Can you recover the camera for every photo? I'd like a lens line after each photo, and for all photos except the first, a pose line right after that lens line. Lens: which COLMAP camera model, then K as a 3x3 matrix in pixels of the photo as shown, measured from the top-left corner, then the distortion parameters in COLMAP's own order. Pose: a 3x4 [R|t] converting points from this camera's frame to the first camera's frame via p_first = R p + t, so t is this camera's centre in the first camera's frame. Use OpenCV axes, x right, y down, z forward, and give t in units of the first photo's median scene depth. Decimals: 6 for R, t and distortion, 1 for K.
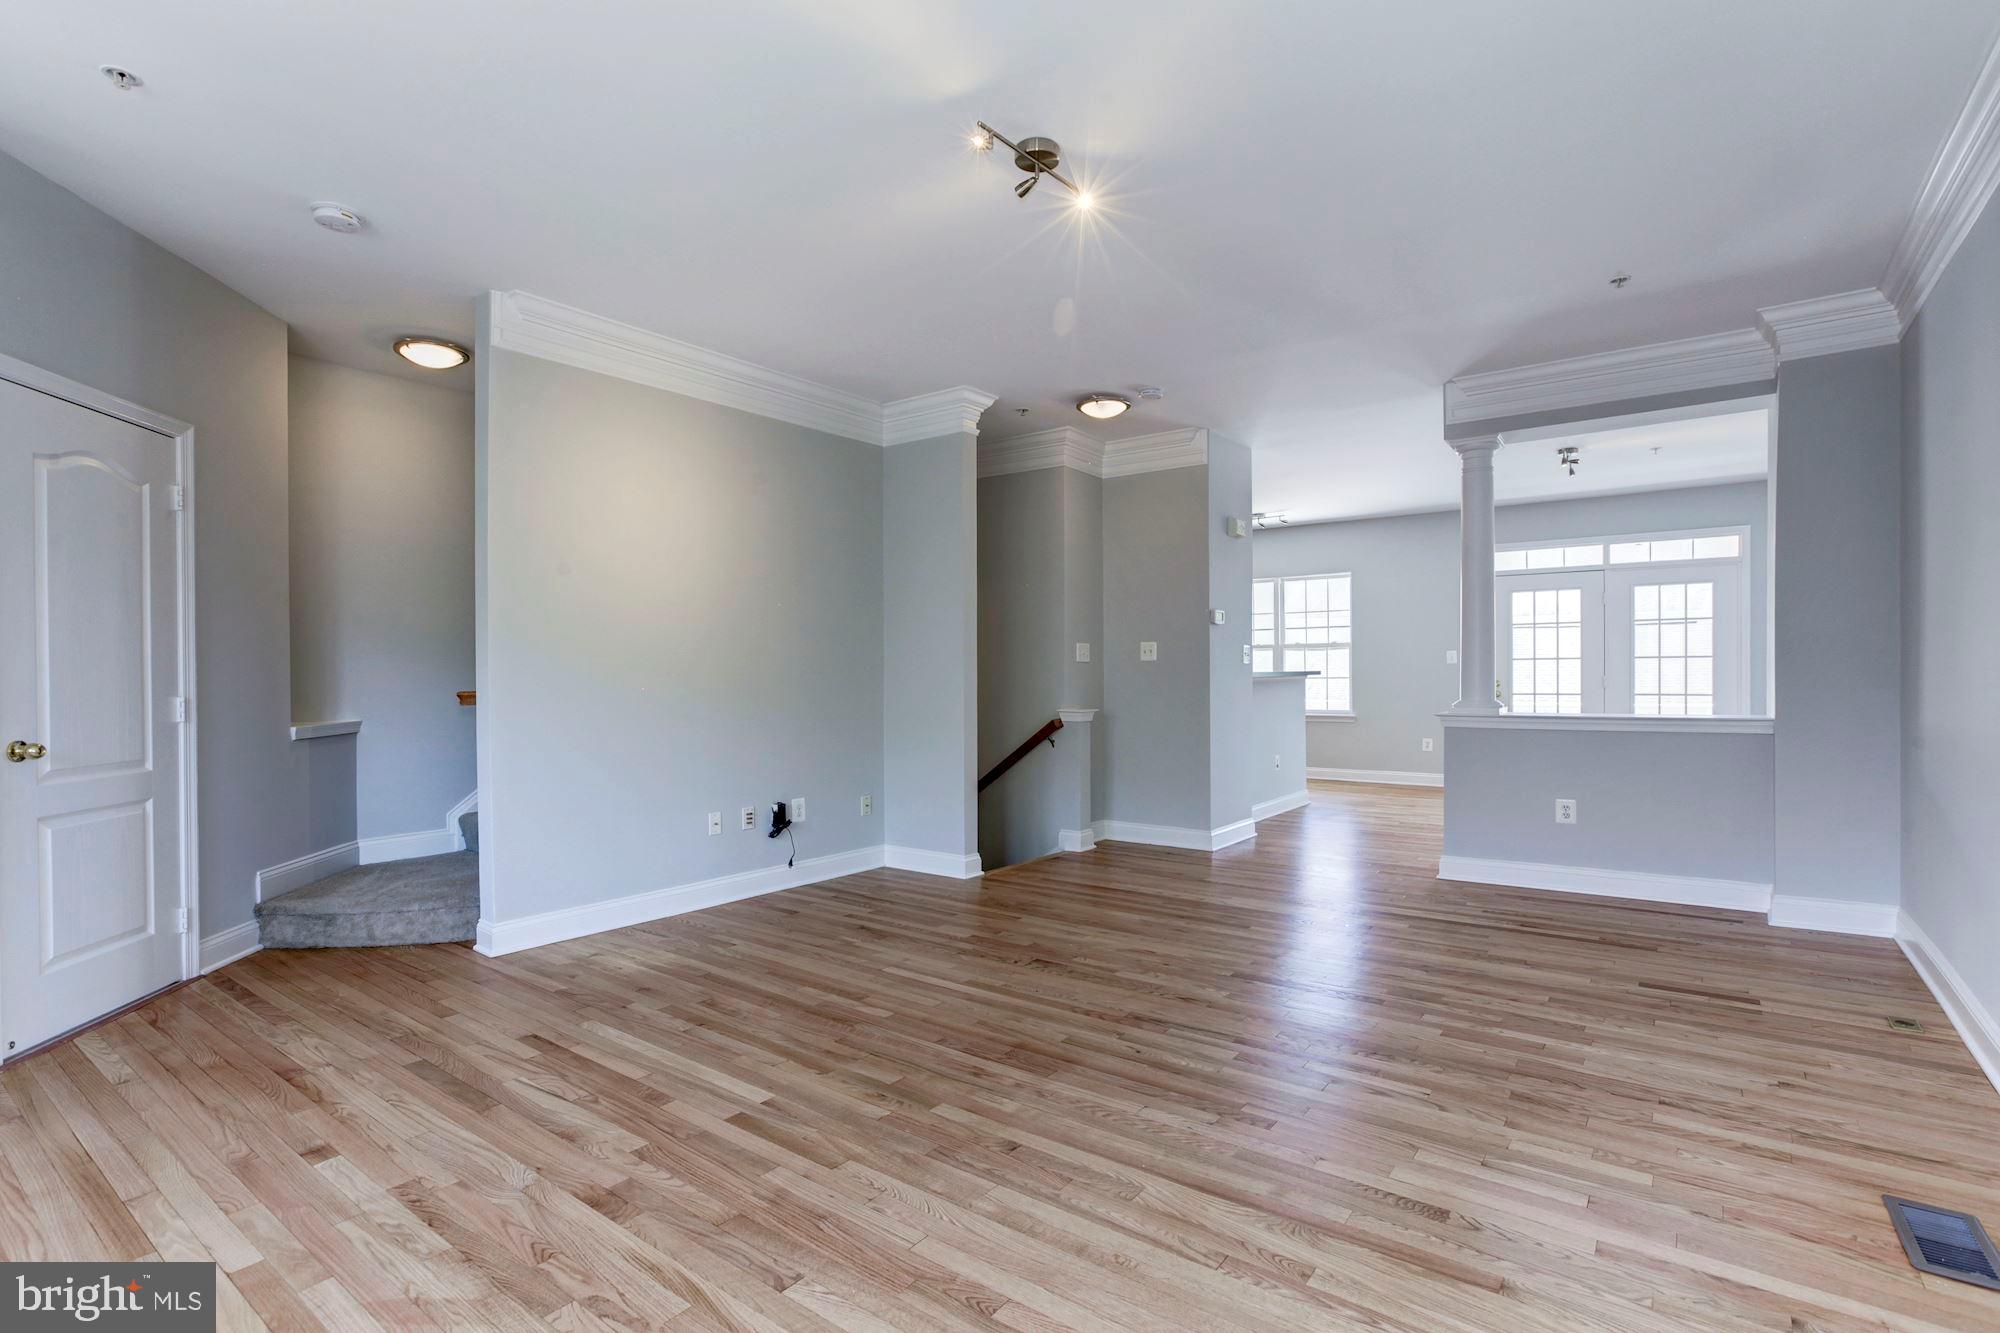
lens RADIAL K [[937.5, 0, 1026.2], [0, 937.5, 708.1], [0, 0, 1]] dist [-0.020033, 0.011678]
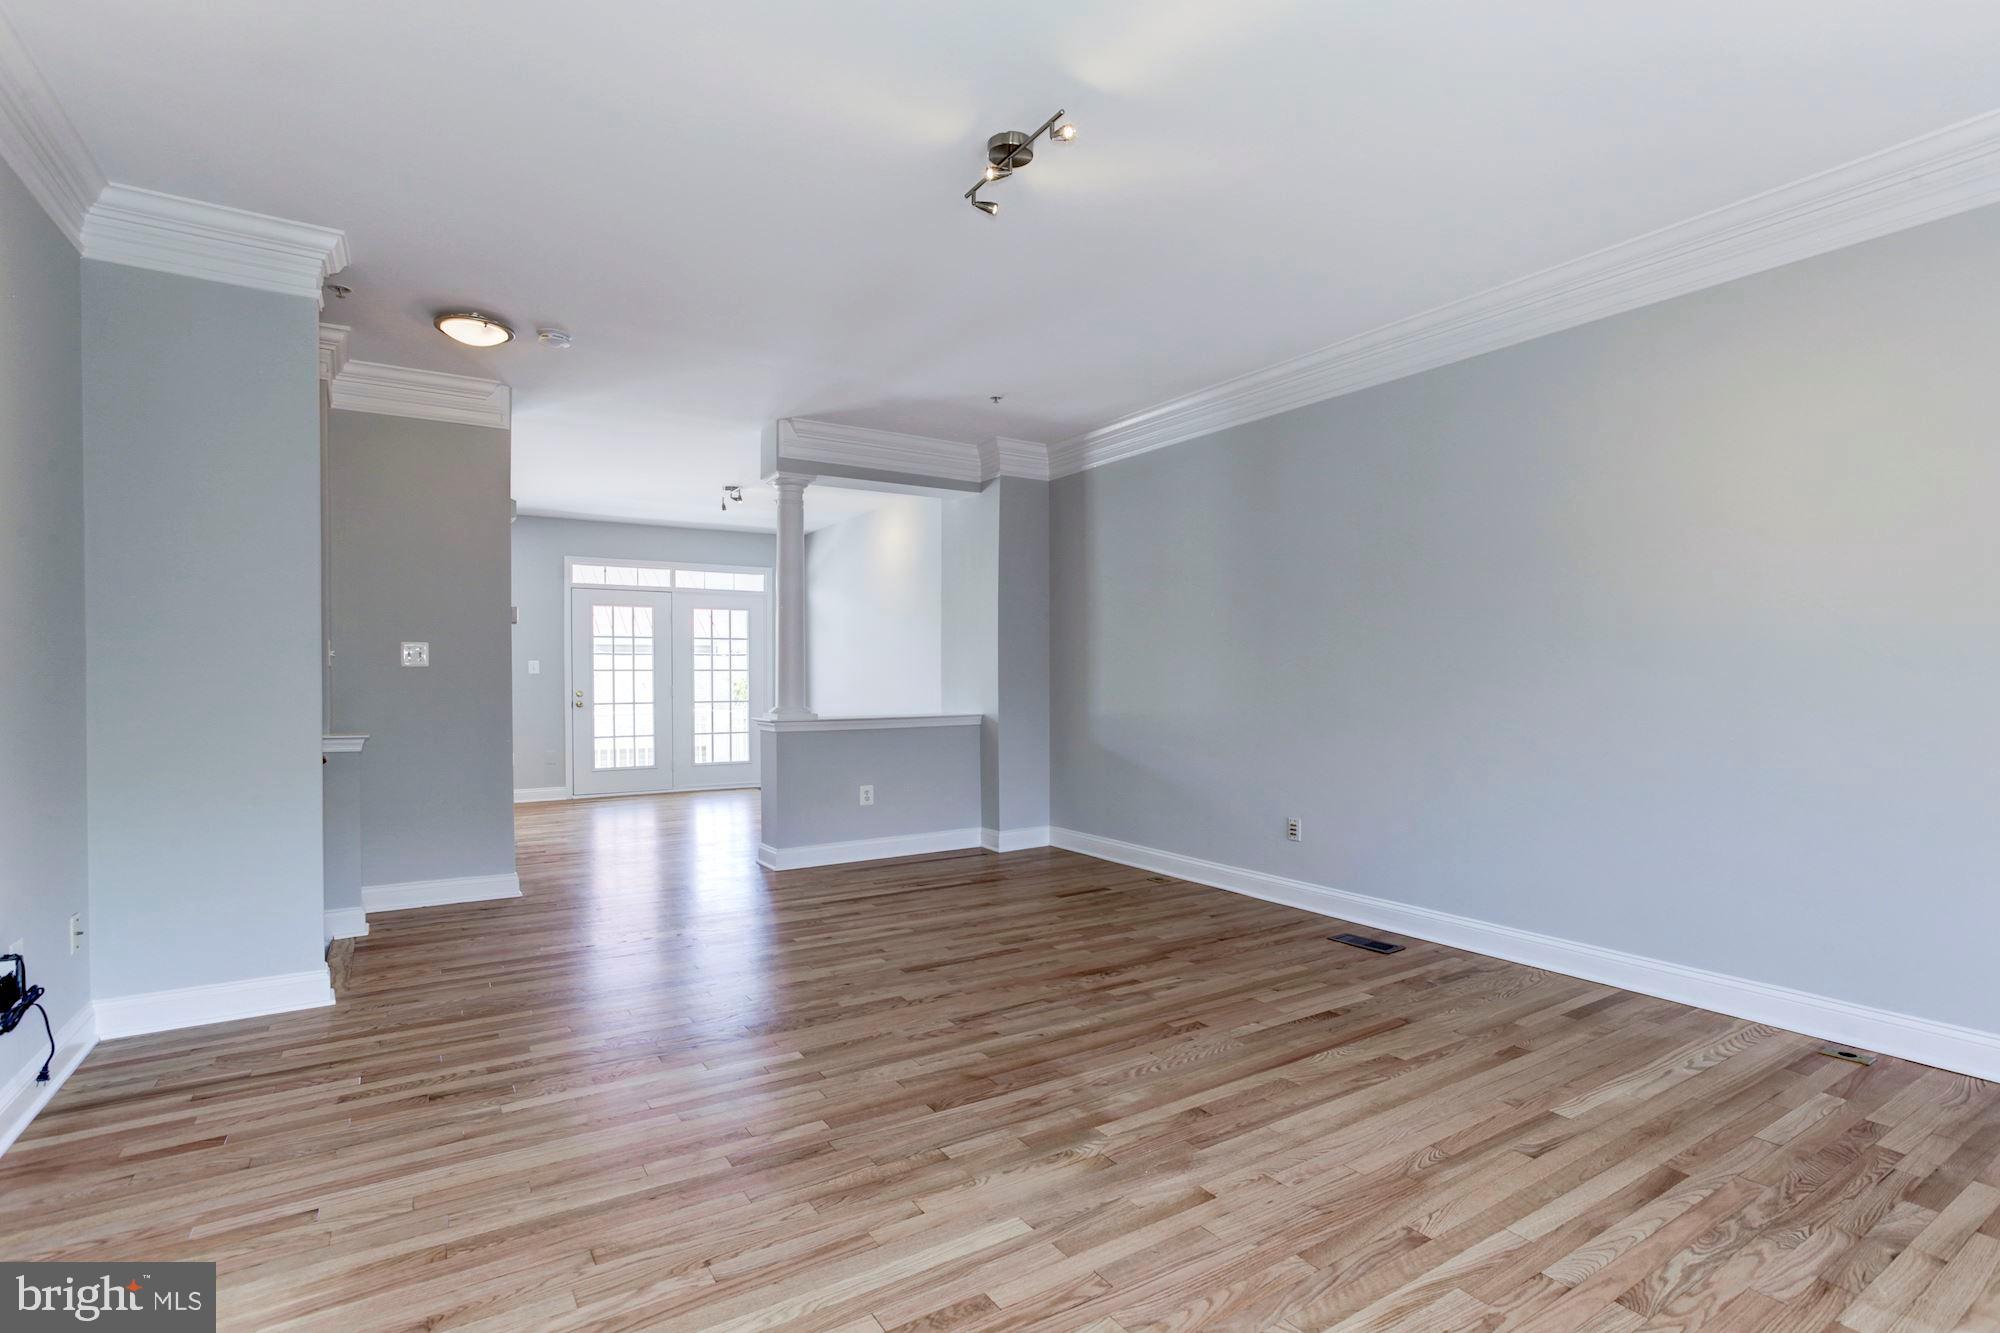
lens RADIAL K [[937.5, 0, 1036.6], [0, 937.5, 687.7], [0, 0, 1]] dist [-0.020033, 0.011678]
pose [[0.338214, 0.008615, 0.941030, -0.568510], [0.025278, 0.999514, -0.018235, -0.002974], [-0.940730, 0.029955, 0.337831, 0.411247]]
